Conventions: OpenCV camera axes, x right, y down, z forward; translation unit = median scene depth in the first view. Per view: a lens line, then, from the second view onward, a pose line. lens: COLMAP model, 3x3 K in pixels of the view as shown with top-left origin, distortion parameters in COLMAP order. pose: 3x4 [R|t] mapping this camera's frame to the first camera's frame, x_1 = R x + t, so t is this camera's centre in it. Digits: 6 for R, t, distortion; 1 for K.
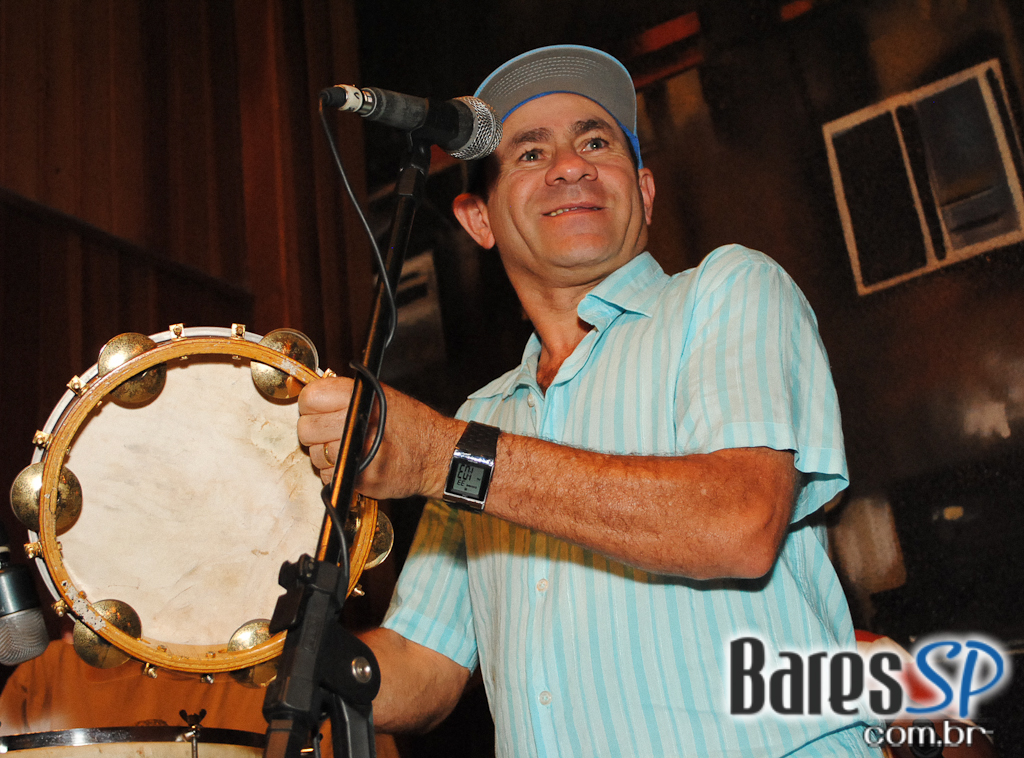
lens RADIAL K [[1736.6, 0, 514.1], [0, 1736.6, 376.6], [0, 0, 1]] dist [-0.006545, 0.000000]
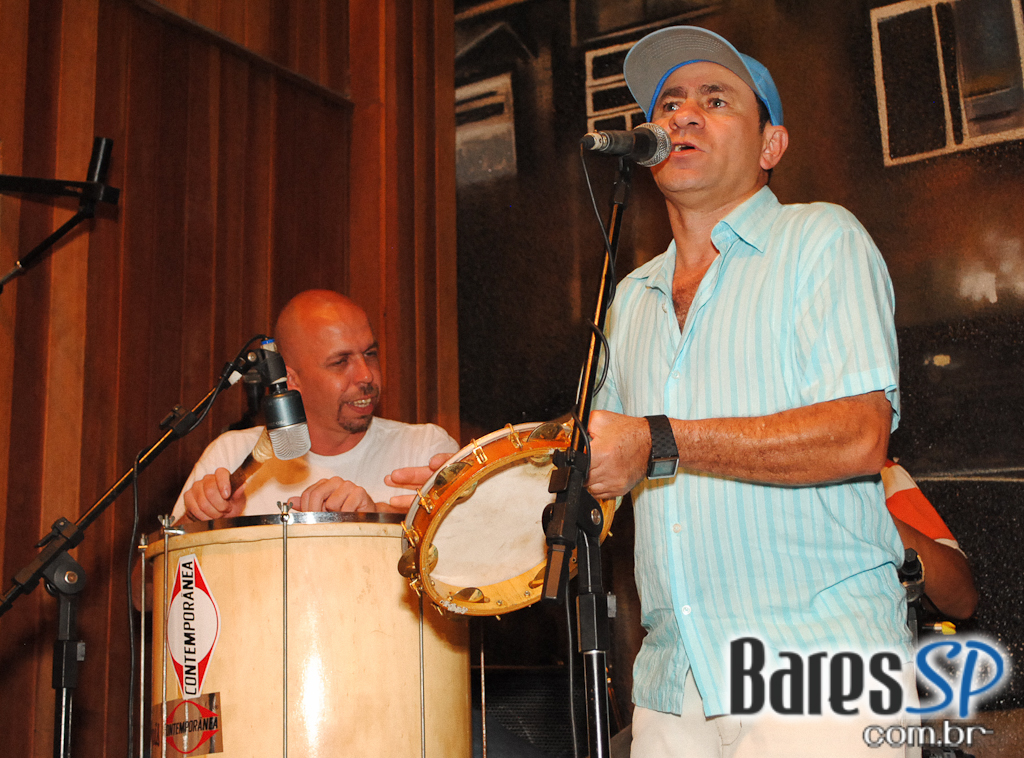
lens RADIAL K [[1766.2, 0, 514.0], [0, 1766.2, 379.1], [0, 0, 1]] dist [-0.035043, 0.000000]
pose [[0.995810, 0.088805, 0.021838, -0.064916], [-0.091117, 0.983858, 0.154016, -0.066683], [-0.007808, -0.155360, 0.987827, -0.198274]]
